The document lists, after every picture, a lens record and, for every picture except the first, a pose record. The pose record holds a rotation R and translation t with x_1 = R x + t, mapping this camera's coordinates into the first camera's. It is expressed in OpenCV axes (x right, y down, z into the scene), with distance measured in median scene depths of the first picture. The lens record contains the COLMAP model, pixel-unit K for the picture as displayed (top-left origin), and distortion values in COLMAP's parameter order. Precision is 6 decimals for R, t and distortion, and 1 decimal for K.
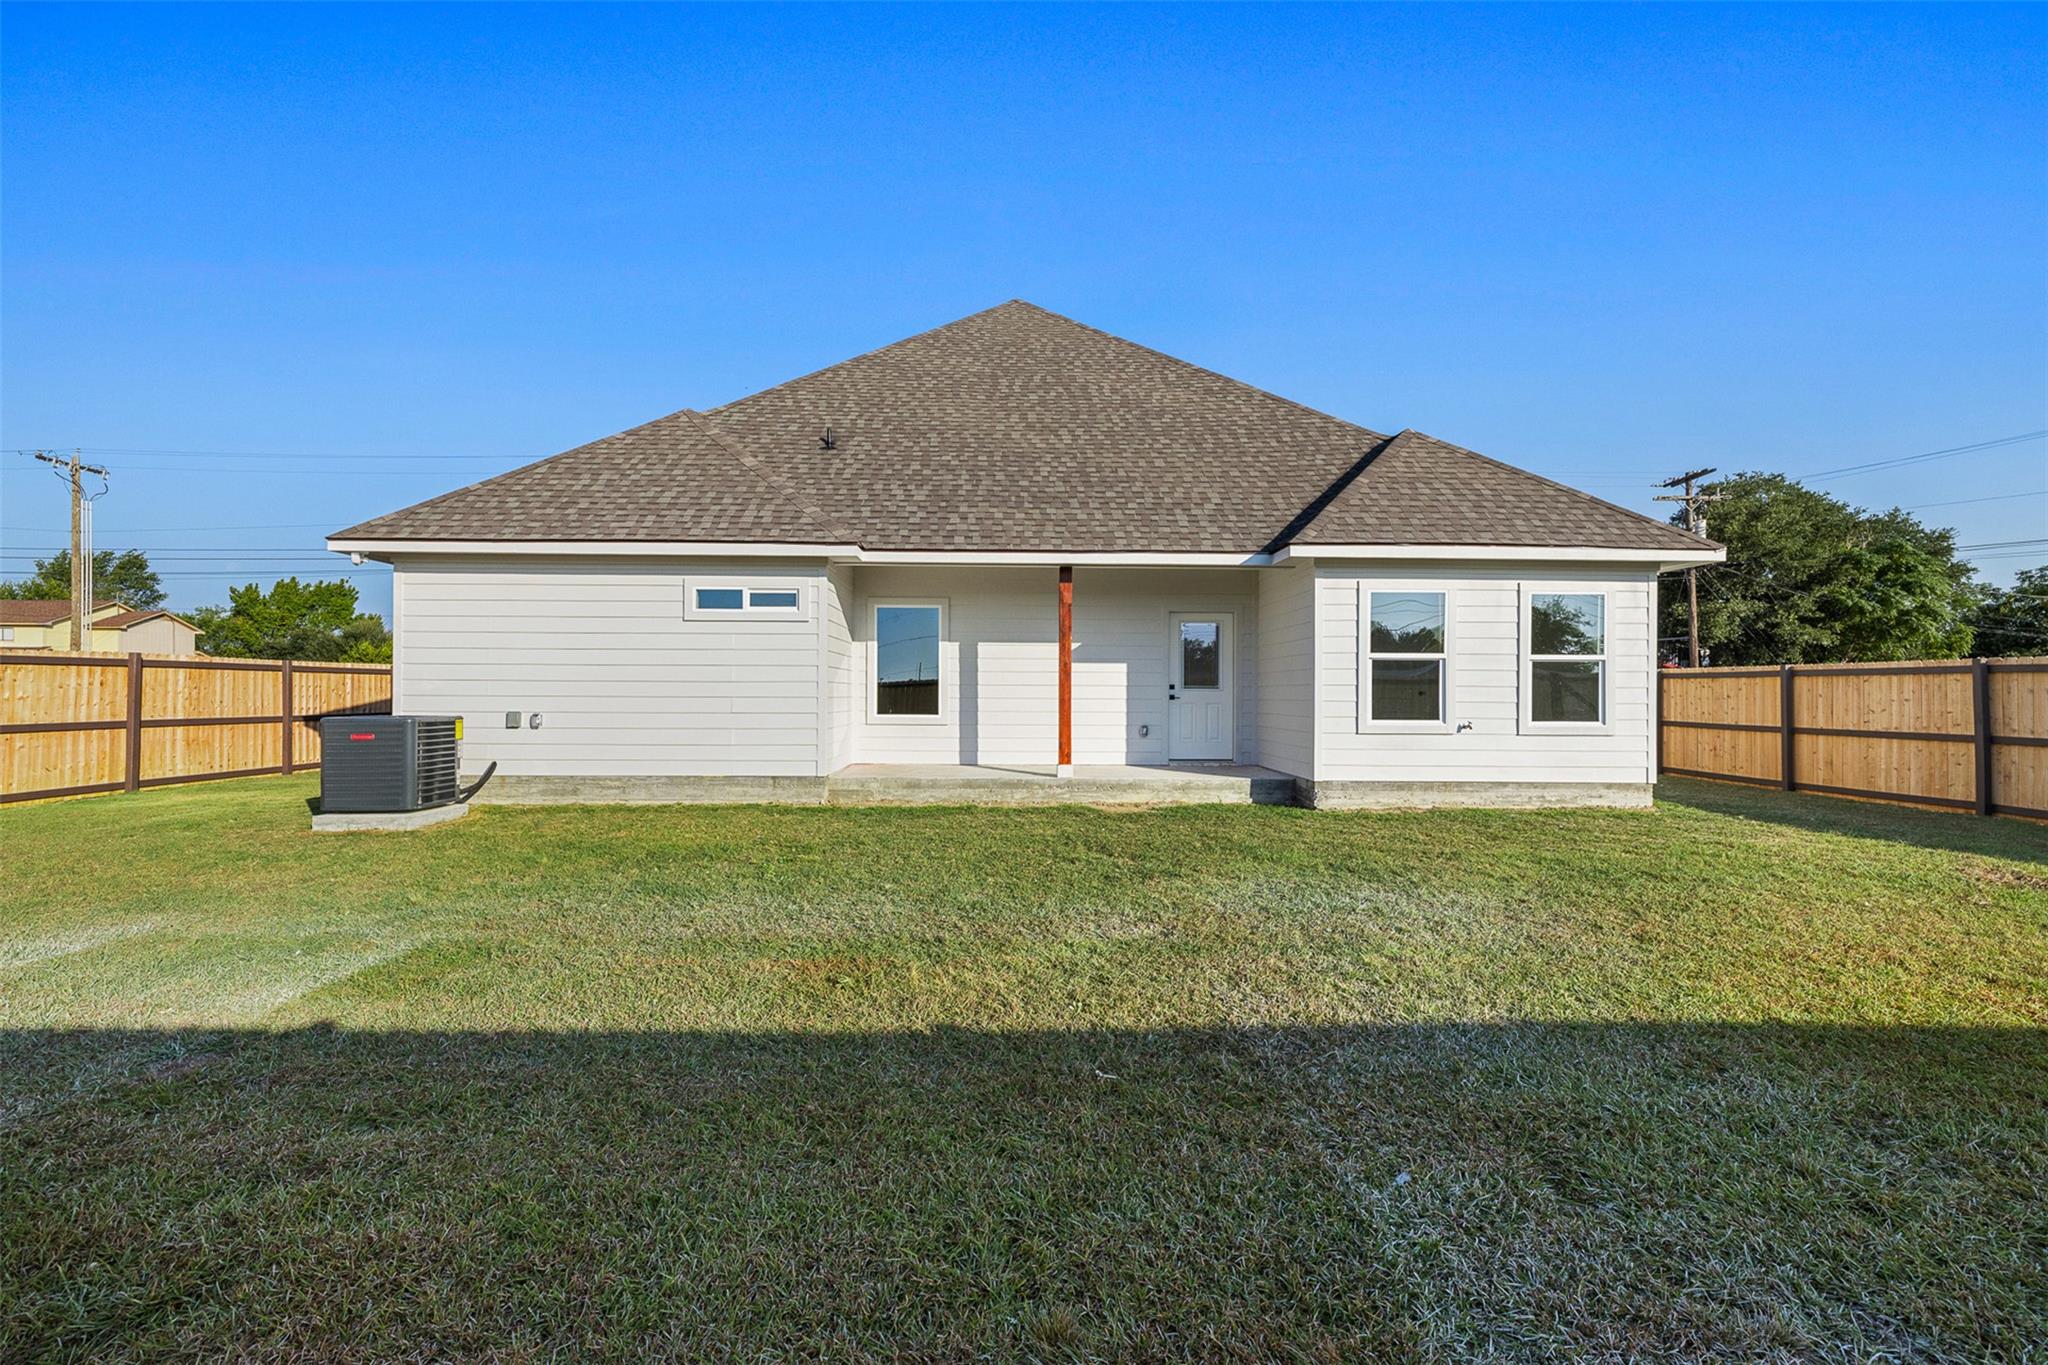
lens RADIAL K [[867.3, 0, 1019.7], [0, 867.3, 690.9], [0, 0, 1]] dist [0.000388, -0.000231]
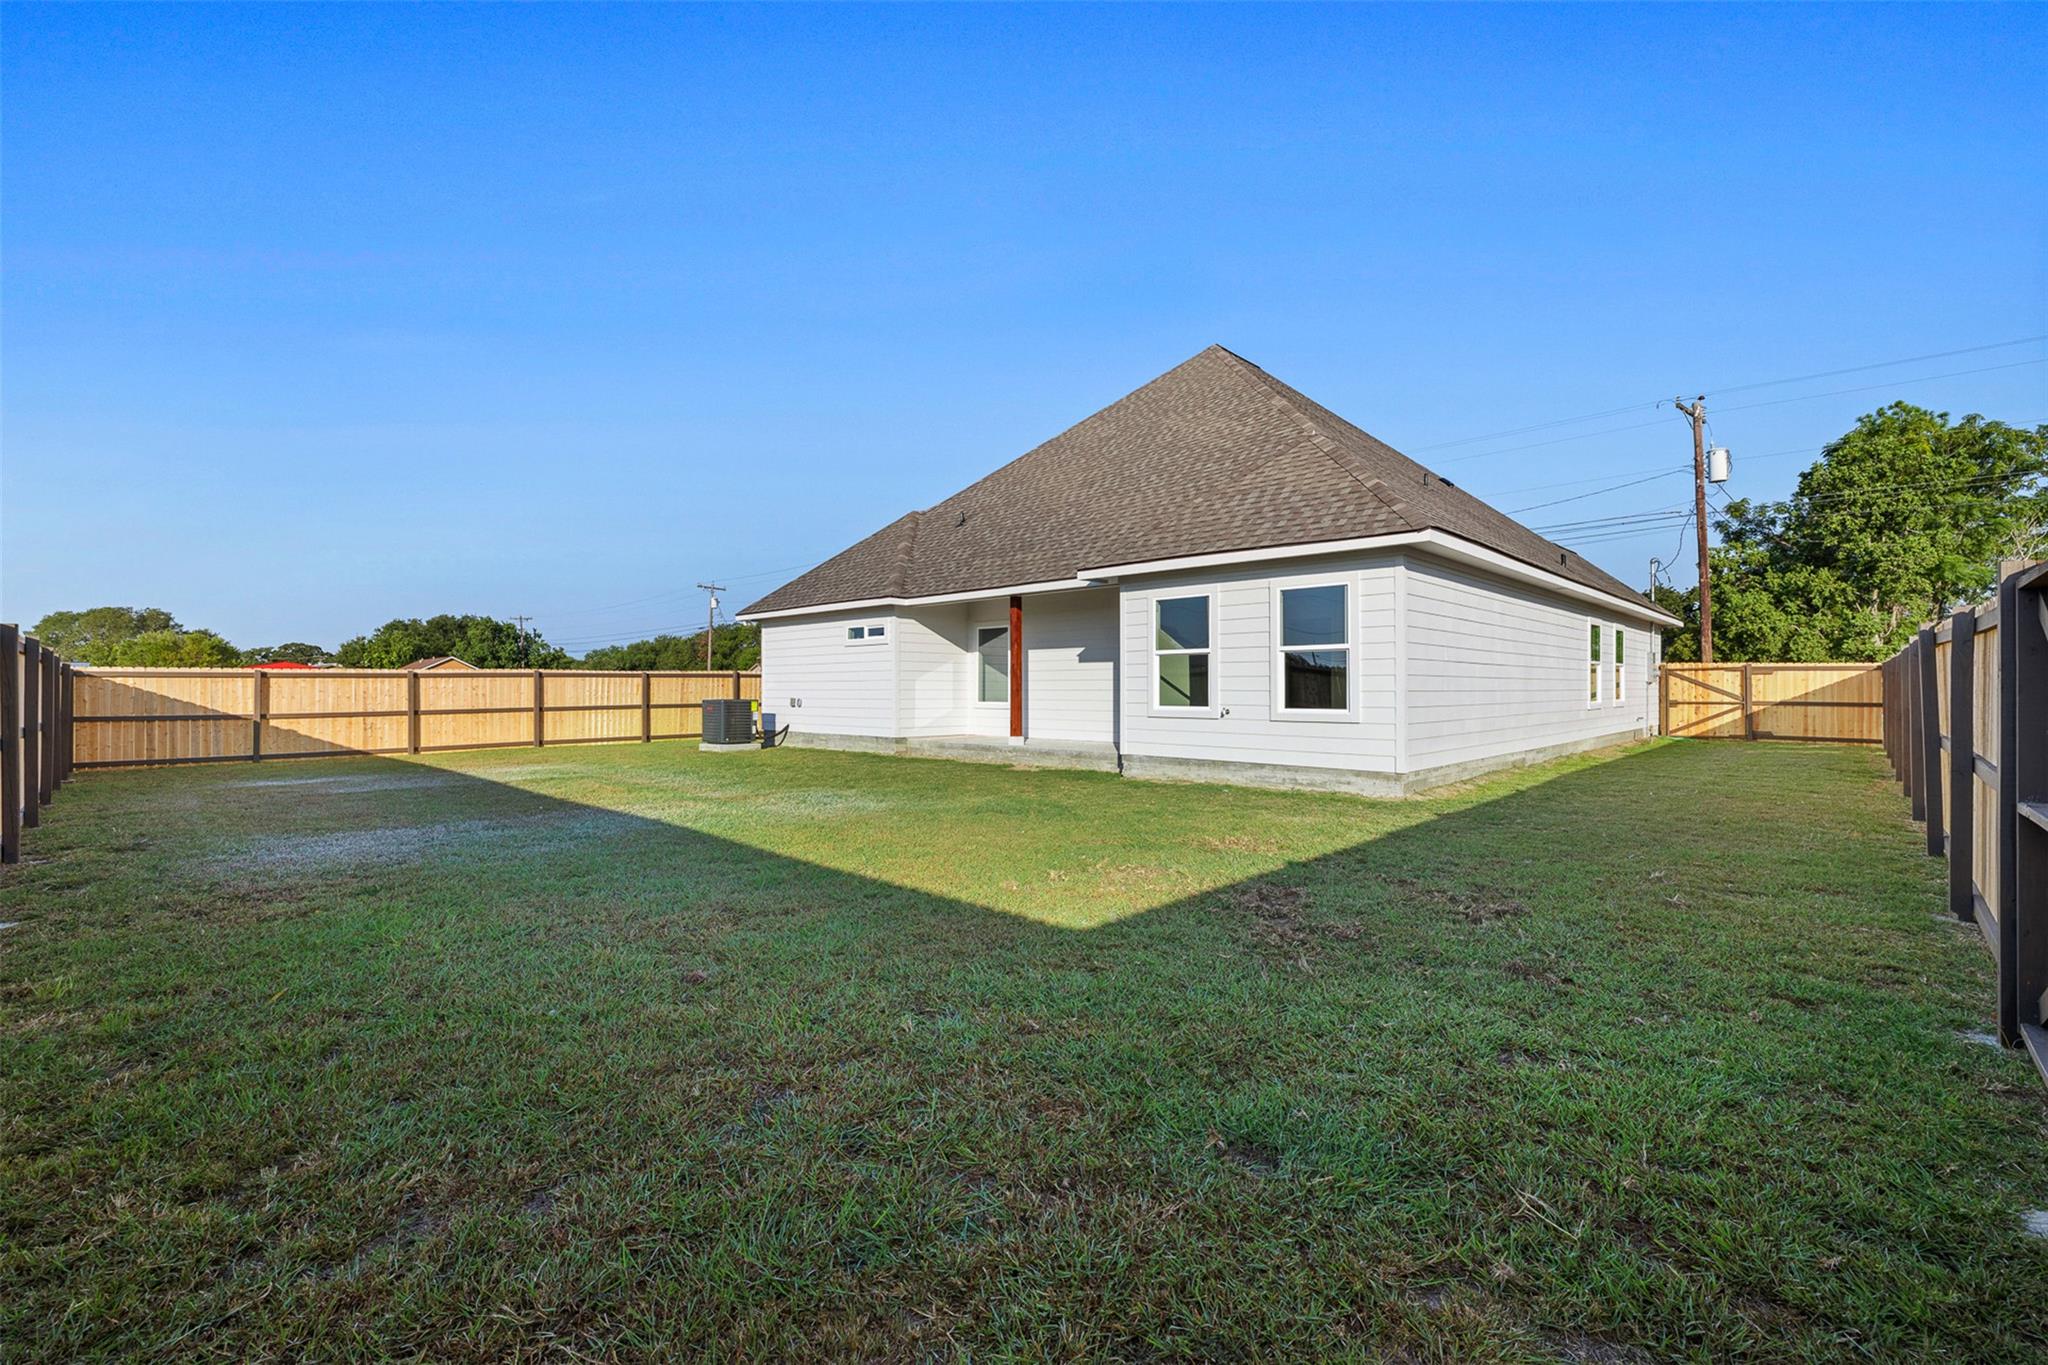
lens RADIAL K [[867.3, 0, 1018.2], [0, 867.3, 677.5], [0, 0, 1]] dist [0.000388, -0.000231]
pose [[0.702360, -0.015055, -0.711662, 1.115146], [0.009776, 0.999886, -0.011504, 0.005803], [0.711755, 0.001123, 0.702427, 0.010380]]
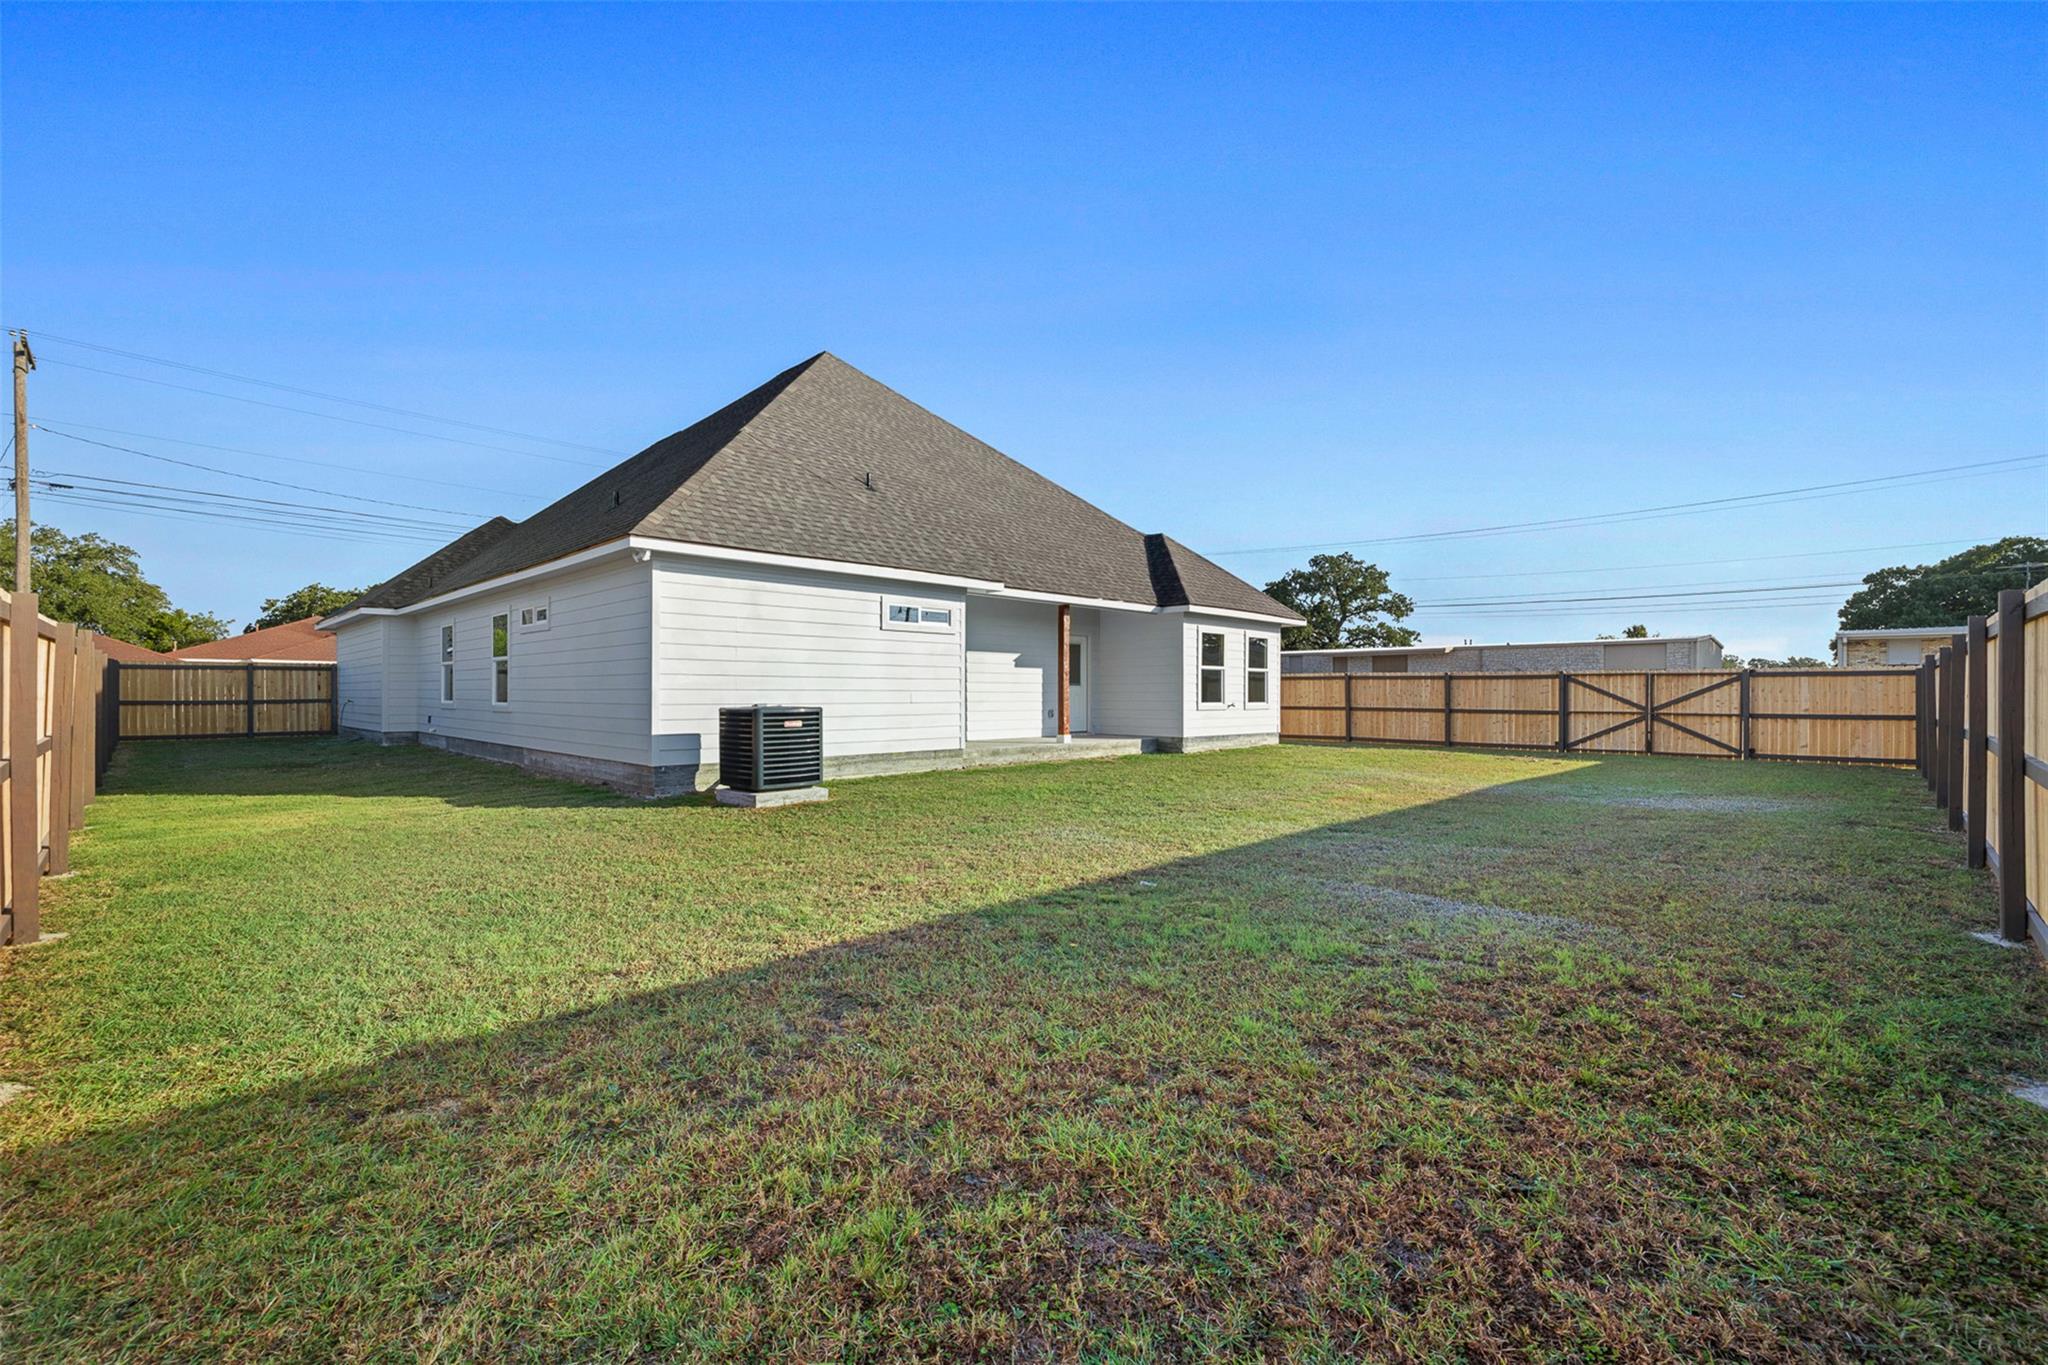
lens RADIAL K [[867.3, 0, 1023.0], [0, 867.3, 692.7], [0, 0, 1]] dist [0.000388, -0.000231]
pose [[0.718957, -0.002736, 0.695050, -1.112668], [-0.002865, 0.999972, 0.006900, 0.000951], [-0.695049, -0.006952, 0.718929, -0.046385]]
